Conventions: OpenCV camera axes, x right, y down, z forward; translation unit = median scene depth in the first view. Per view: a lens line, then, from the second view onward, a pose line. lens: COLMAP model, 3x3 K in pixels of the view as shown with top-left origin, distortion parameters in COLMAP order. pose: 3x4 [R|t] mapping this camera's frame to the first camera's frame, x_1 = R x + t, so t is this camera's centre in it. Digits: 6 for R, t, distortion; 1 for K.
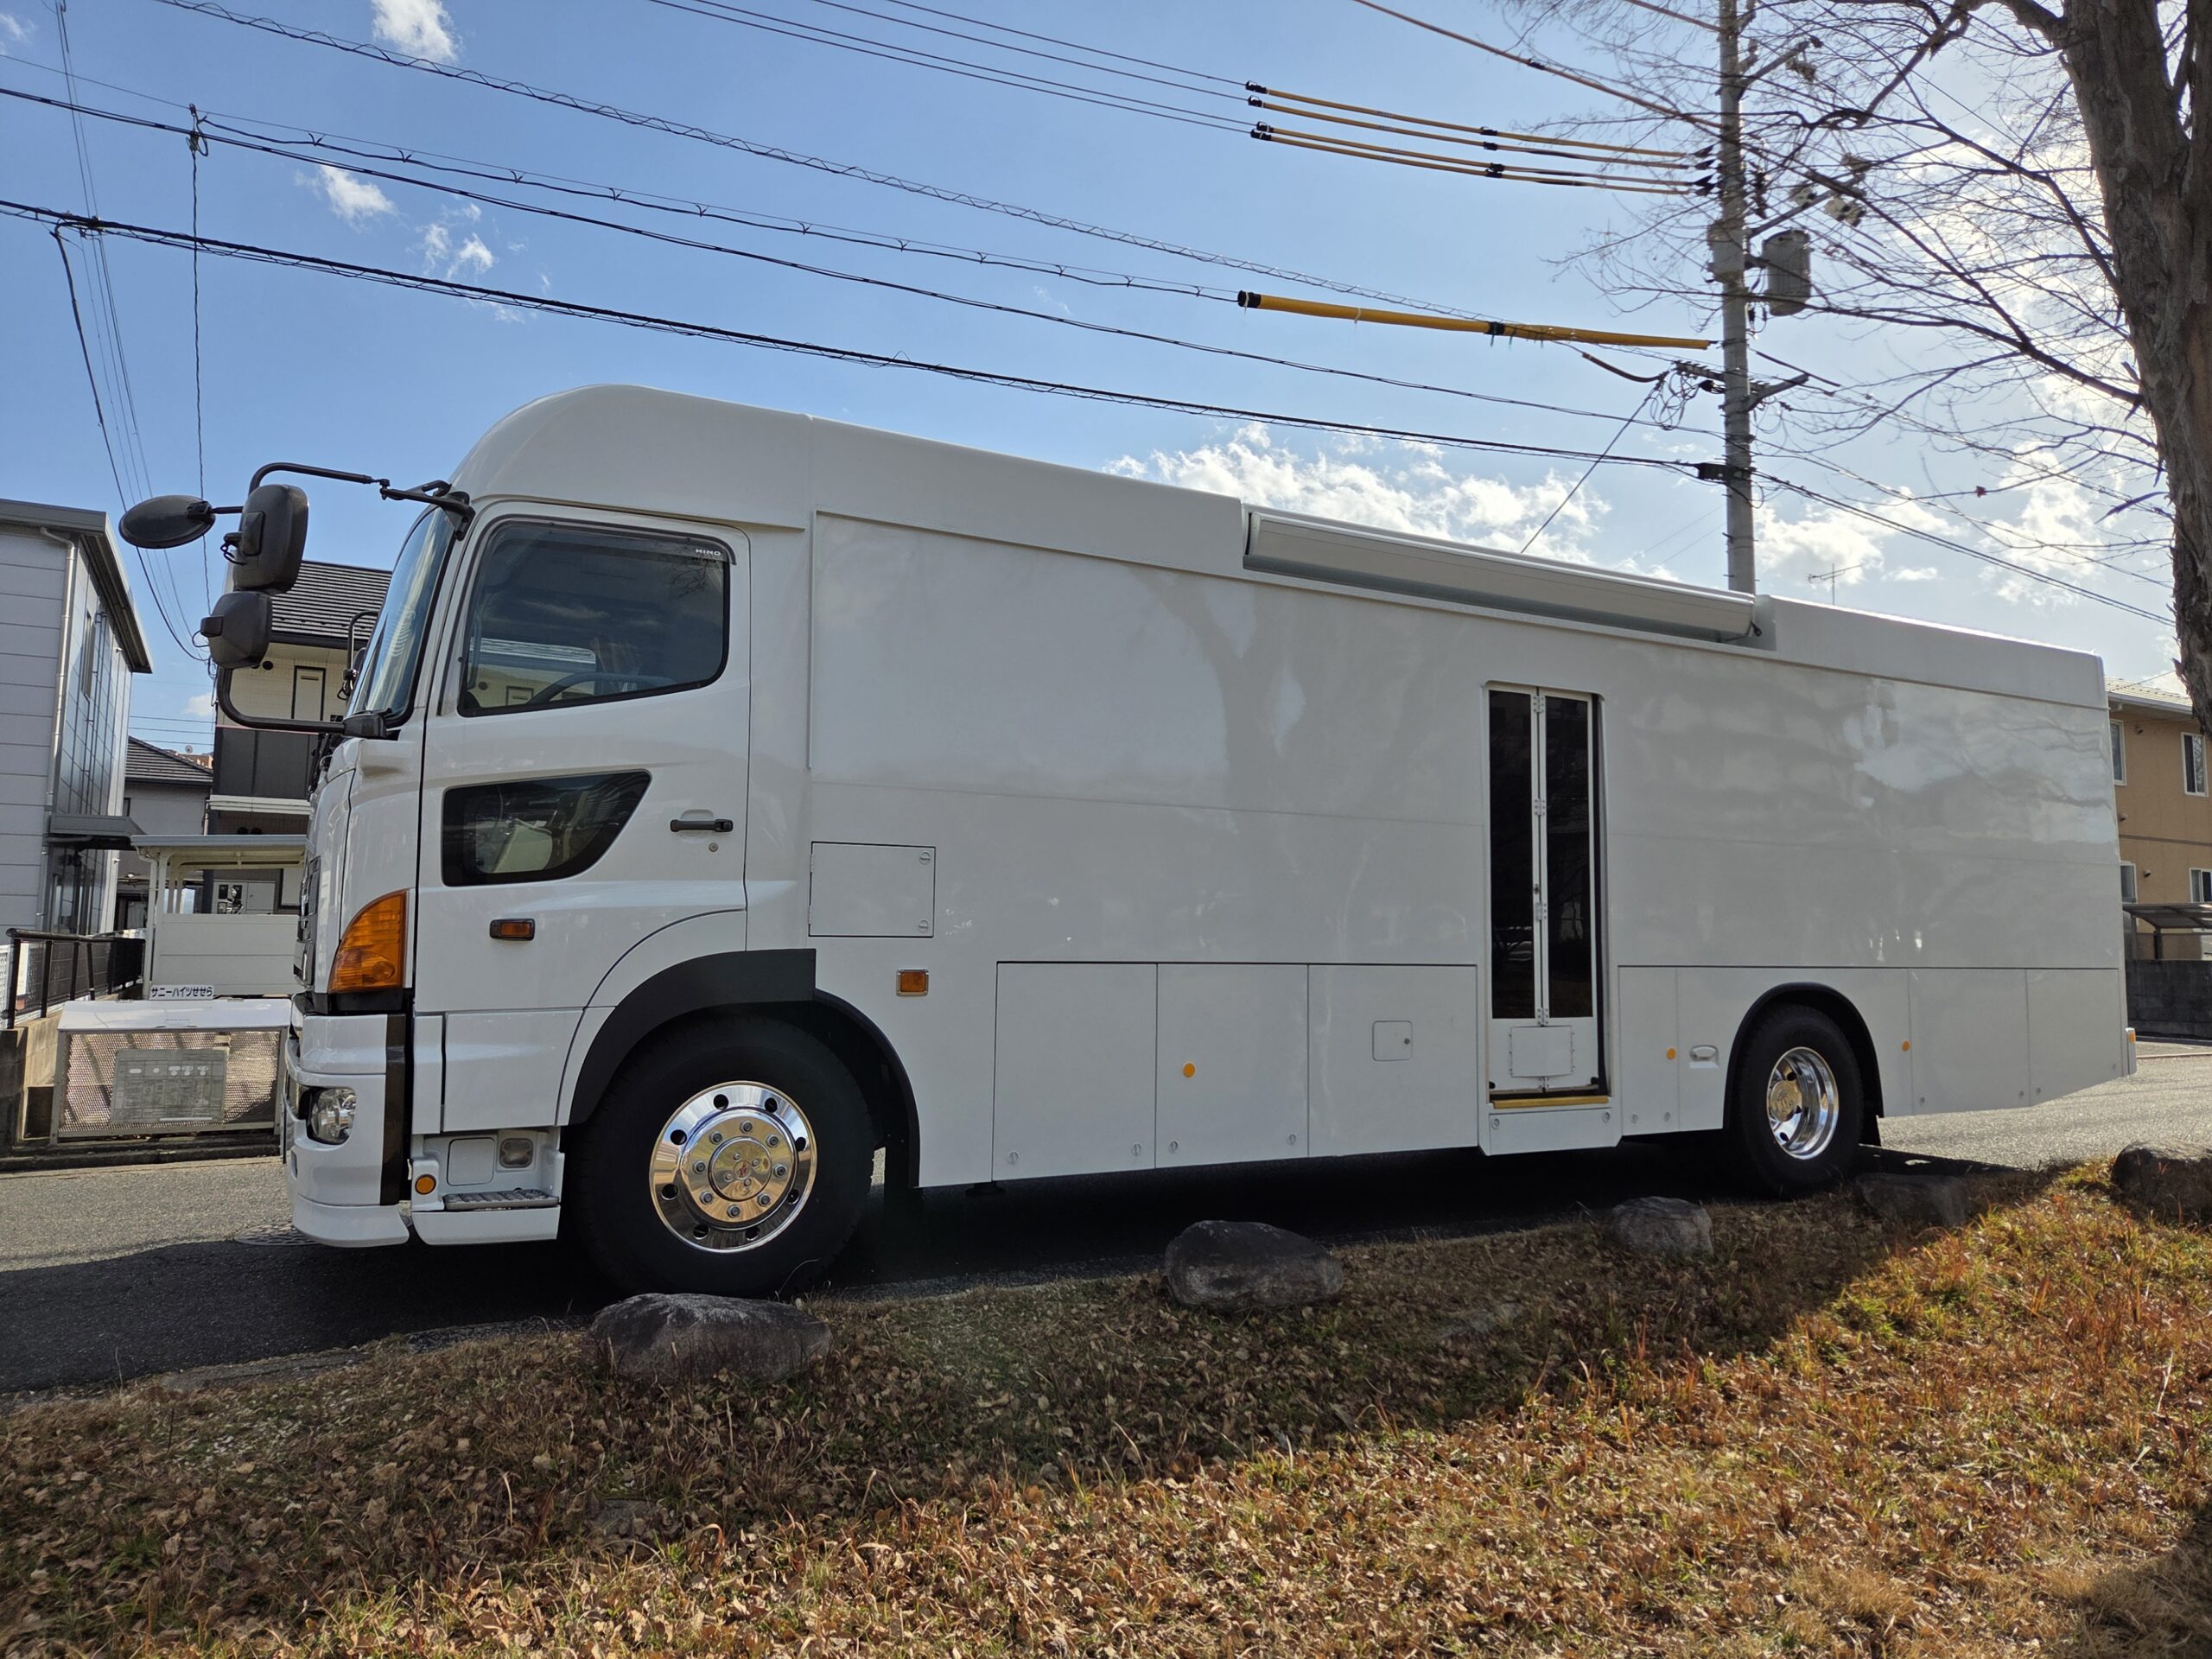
lens RADIAL K [[1454.6, 0, 1106.0], [0, 1454.6, 829.5], [0, 0, 1]] dist [0.082468, -0.076821]
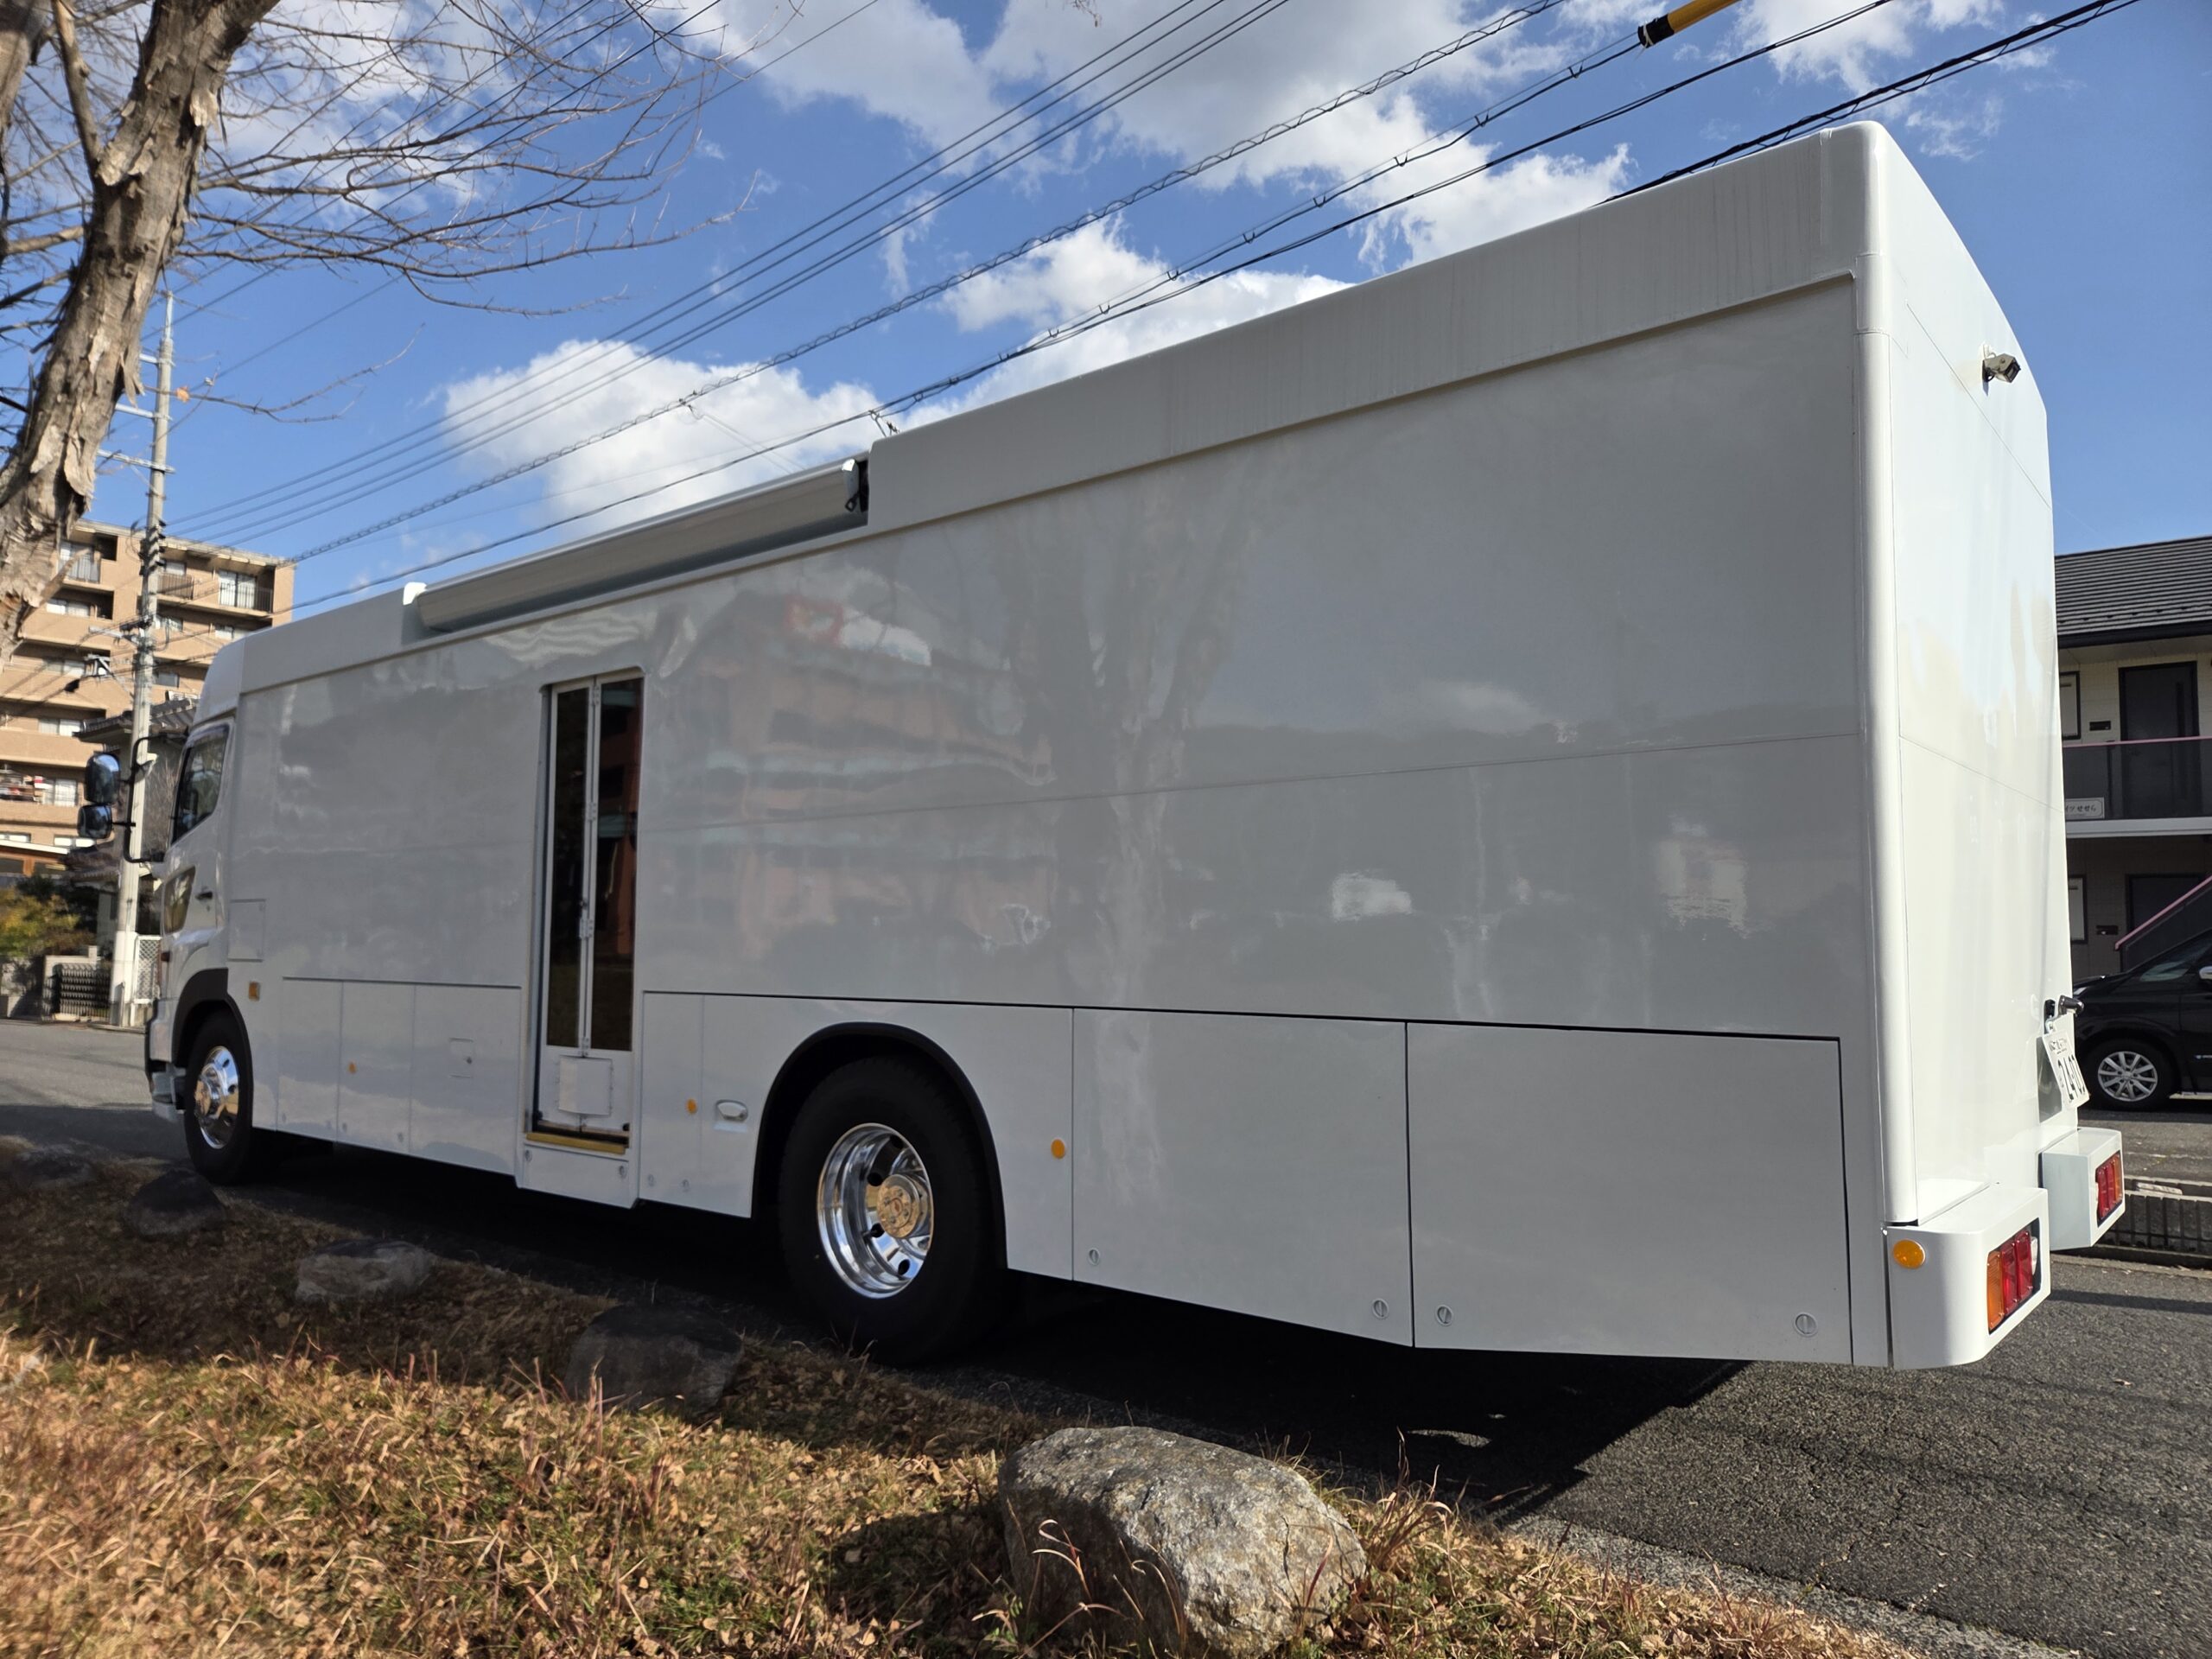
lens RADIAL K [[1499.1, 0, 1106.0], [0, 1499.1, 829.5], [0, 0, 1]] dist [-0.009308, -0.003190]
pose [[0.369710, -0.087171, -0.925049, 1.251795], [0.068662, 0.995430, -0.066362, 0.077835], [0.926607, -0.038981, 0.374006, 0.949341]]
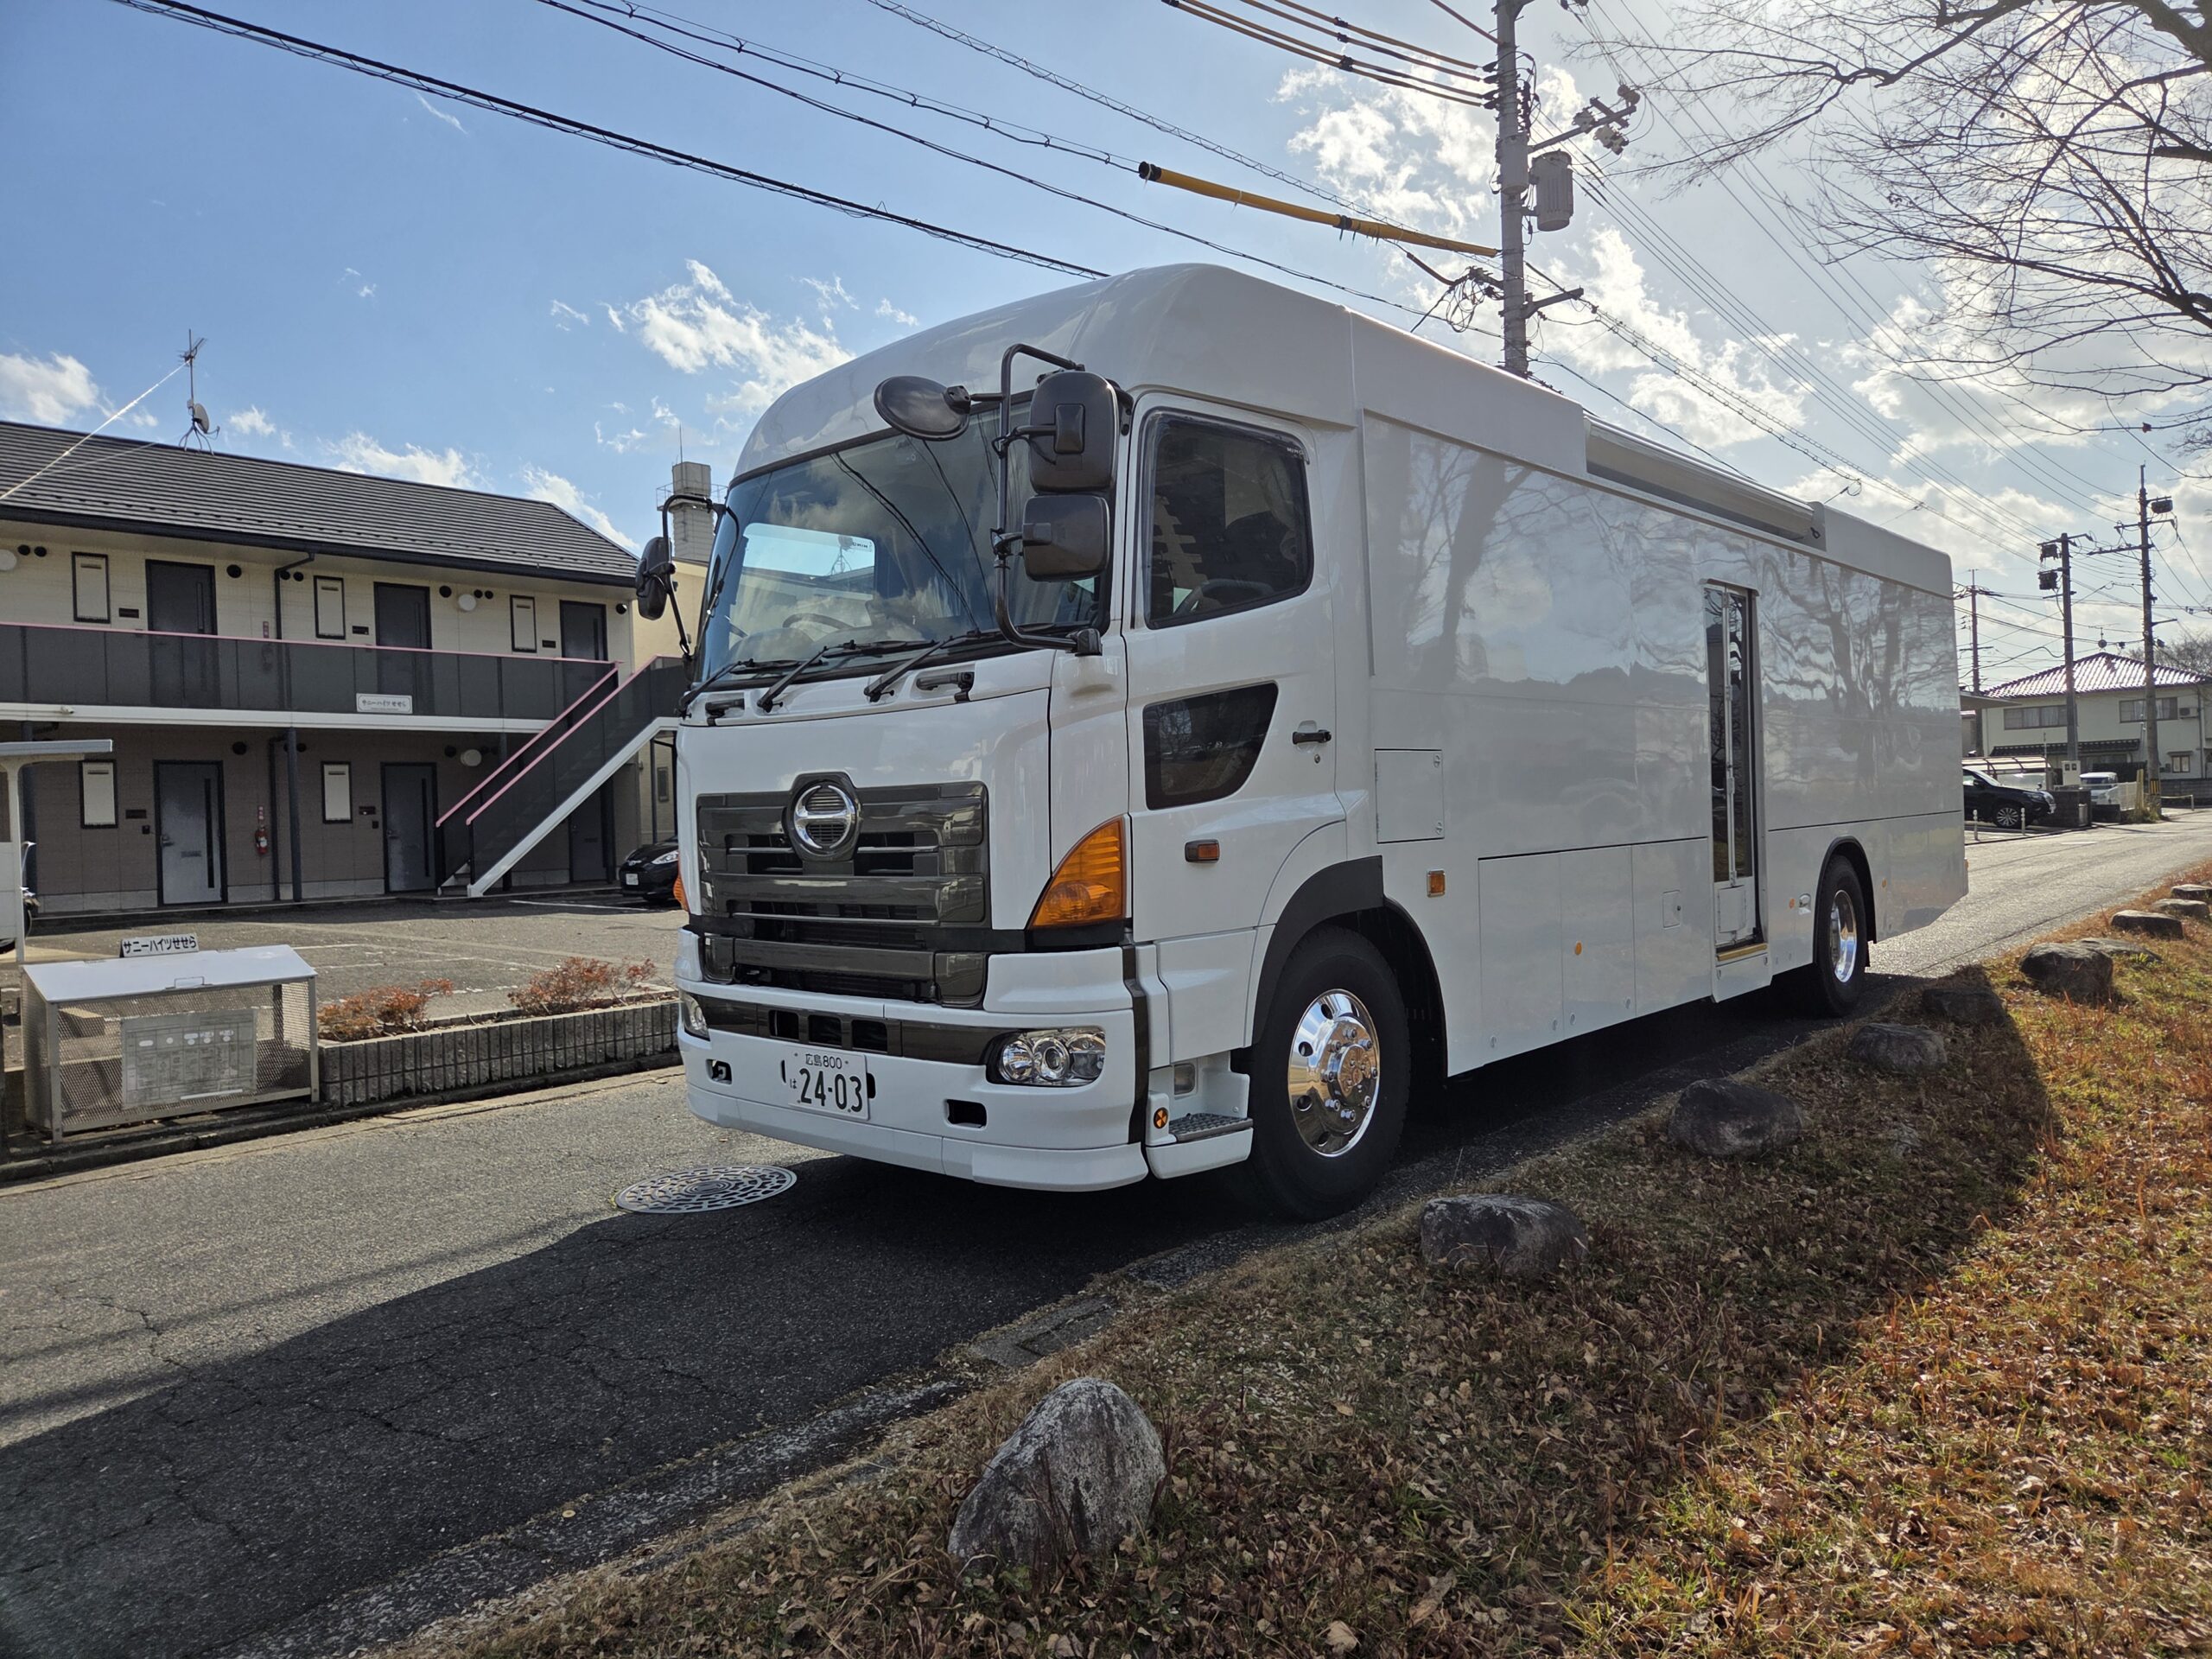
lens RADIAL K [[1469.4, 0, 1106.0], [0, 1469.4, 829.5], [0, 0, 1]] dist [0.037695, -0.004657]
pose [[0.945358, -0.048233, 0.322447, -0.521252], [0.020067, 0.995730, 0.090110, -0.023249], [-0.325417, -0.078715, 0.942289, 0.078663]]
